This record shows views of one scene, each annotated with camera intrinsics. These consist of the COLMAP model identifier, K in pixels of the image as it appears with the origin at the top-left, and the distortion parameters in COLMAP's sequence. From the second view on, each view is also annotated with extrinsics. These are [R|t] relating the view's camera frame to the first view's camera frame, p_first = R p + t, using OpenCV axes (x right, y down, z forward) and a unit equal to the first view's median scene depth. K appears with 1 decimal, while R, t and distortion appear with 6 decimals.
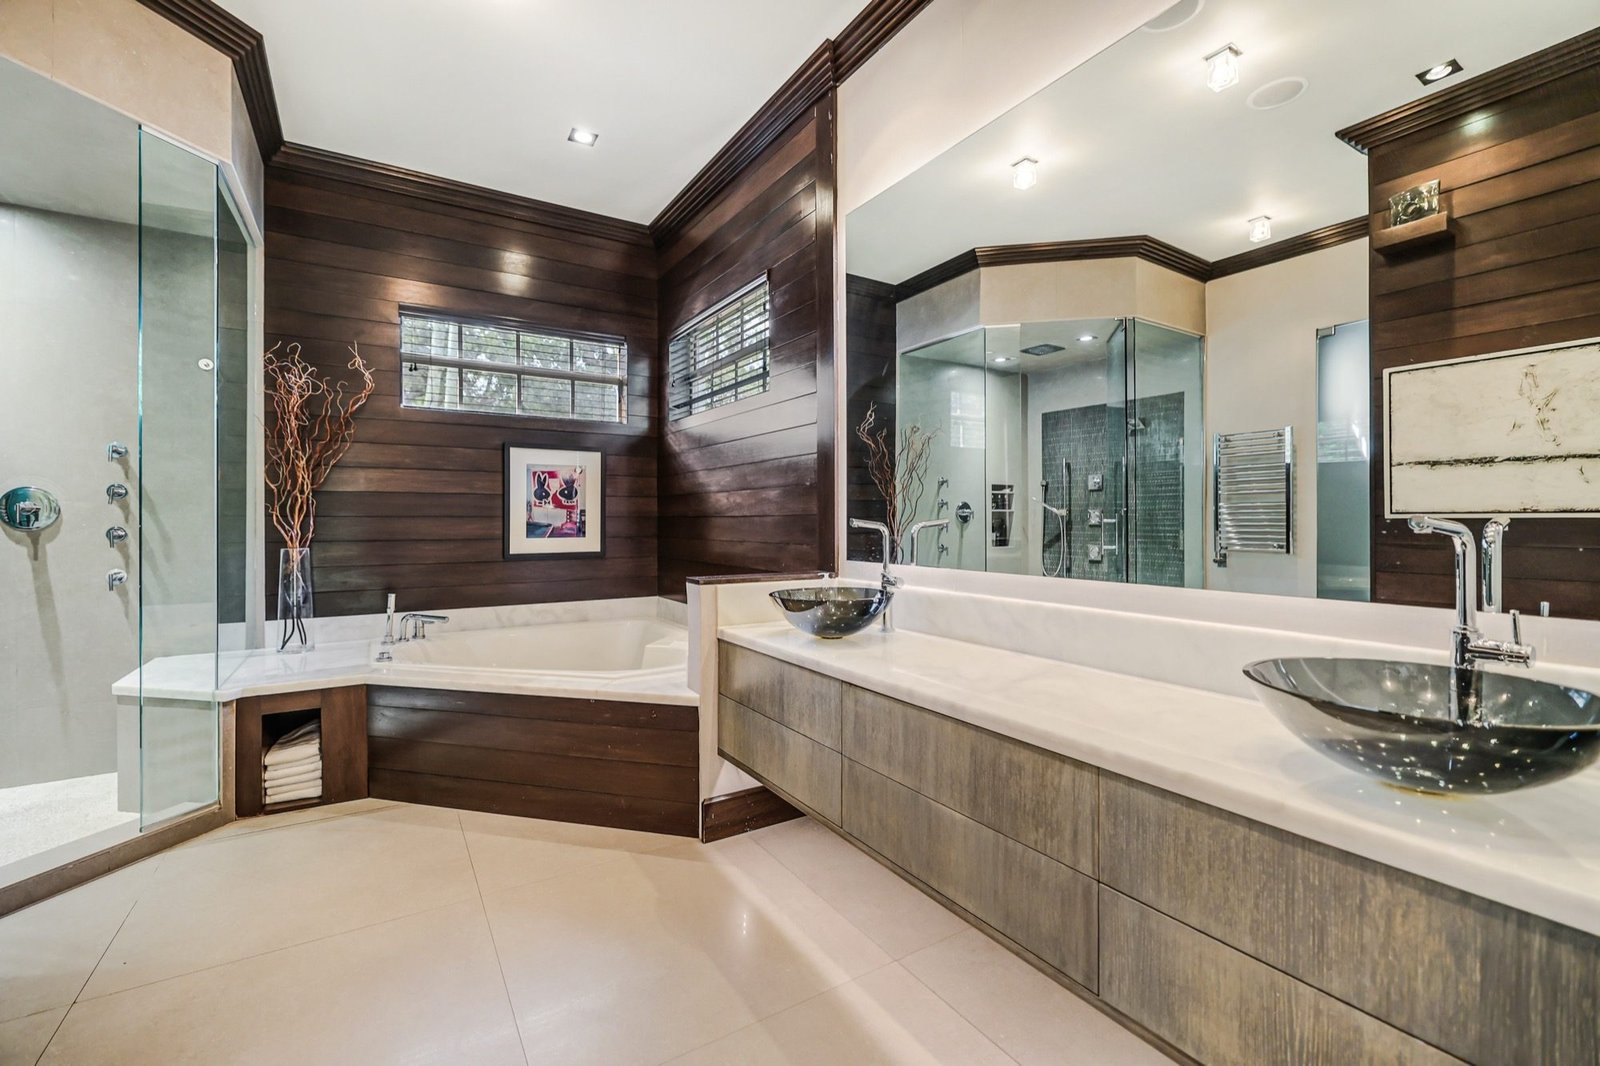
lens RADIAL K [[680.8, 0, 796.6], [0, 680.8, 518.0], [0, 0, 1]] dist [-0.001742, -0.000898]
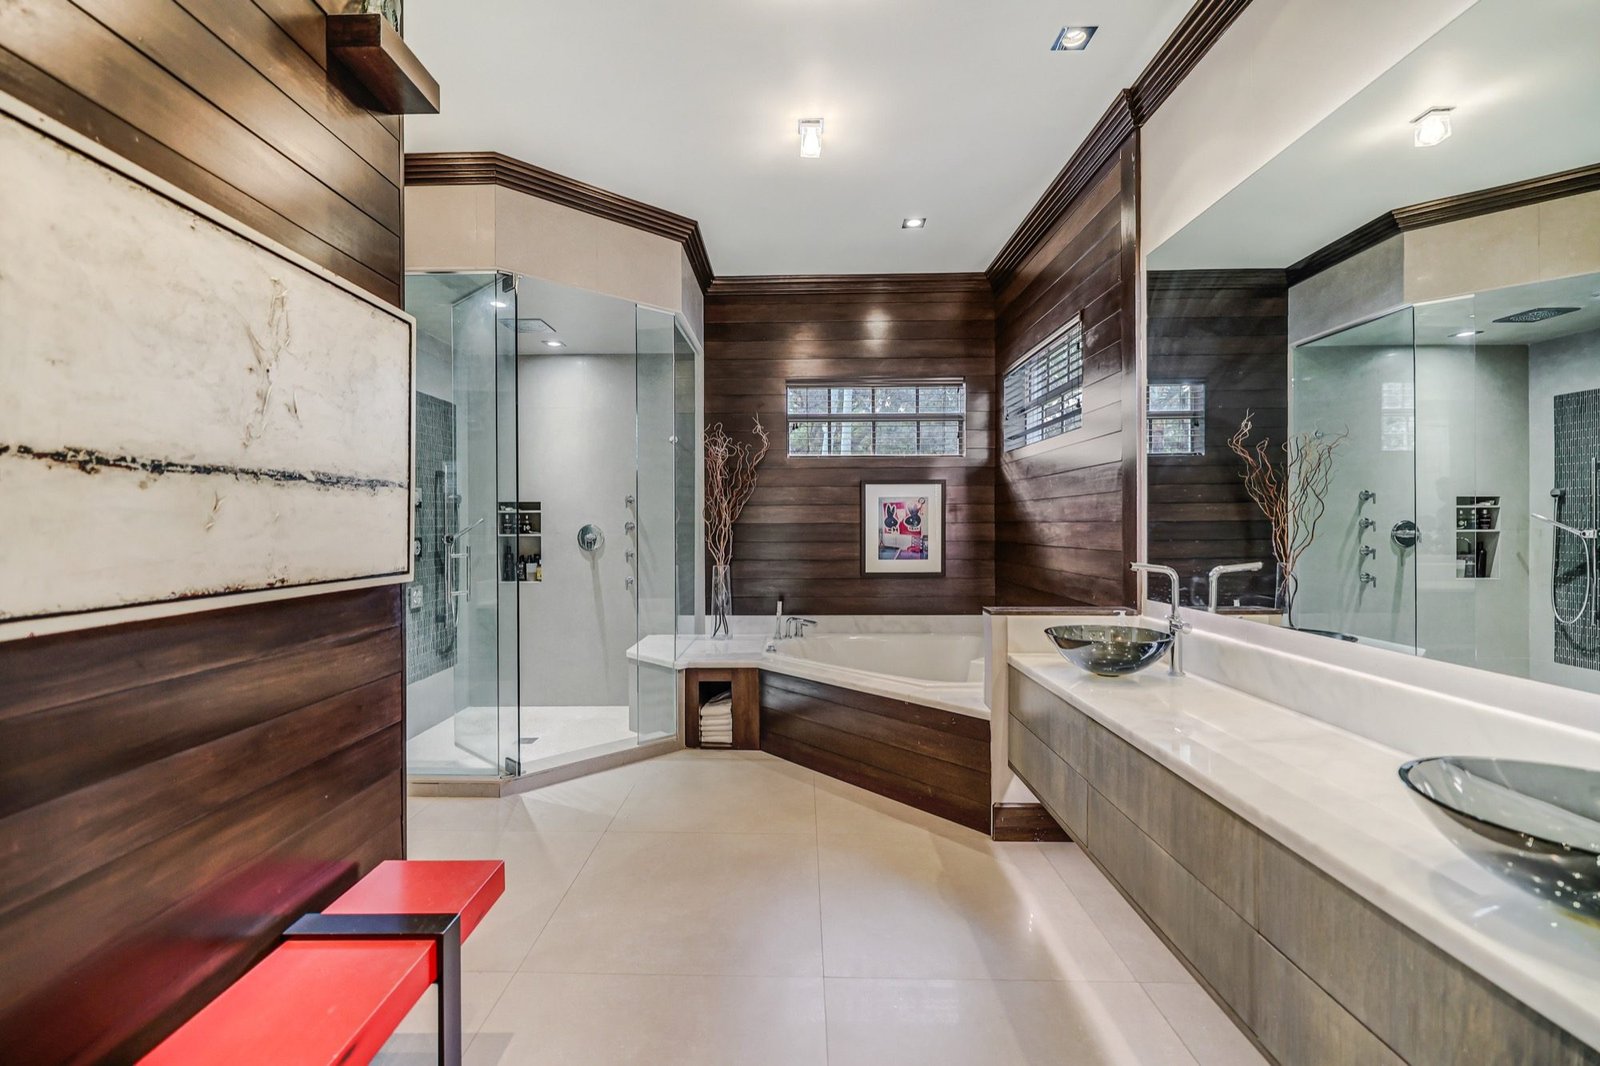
lens RADIAL K [[679.1, 0, 779.7], [0, 679.1, 522.7], [0, 0, 1]] dist [0.000799, -0.000652]
pose [[0.835952, -0.003701, -0.548790, 0.137618], [0.003162, 0.999993, -0.001927, -0.041084], [0.548793, -0.000124, 0.835958, -0.111336]]
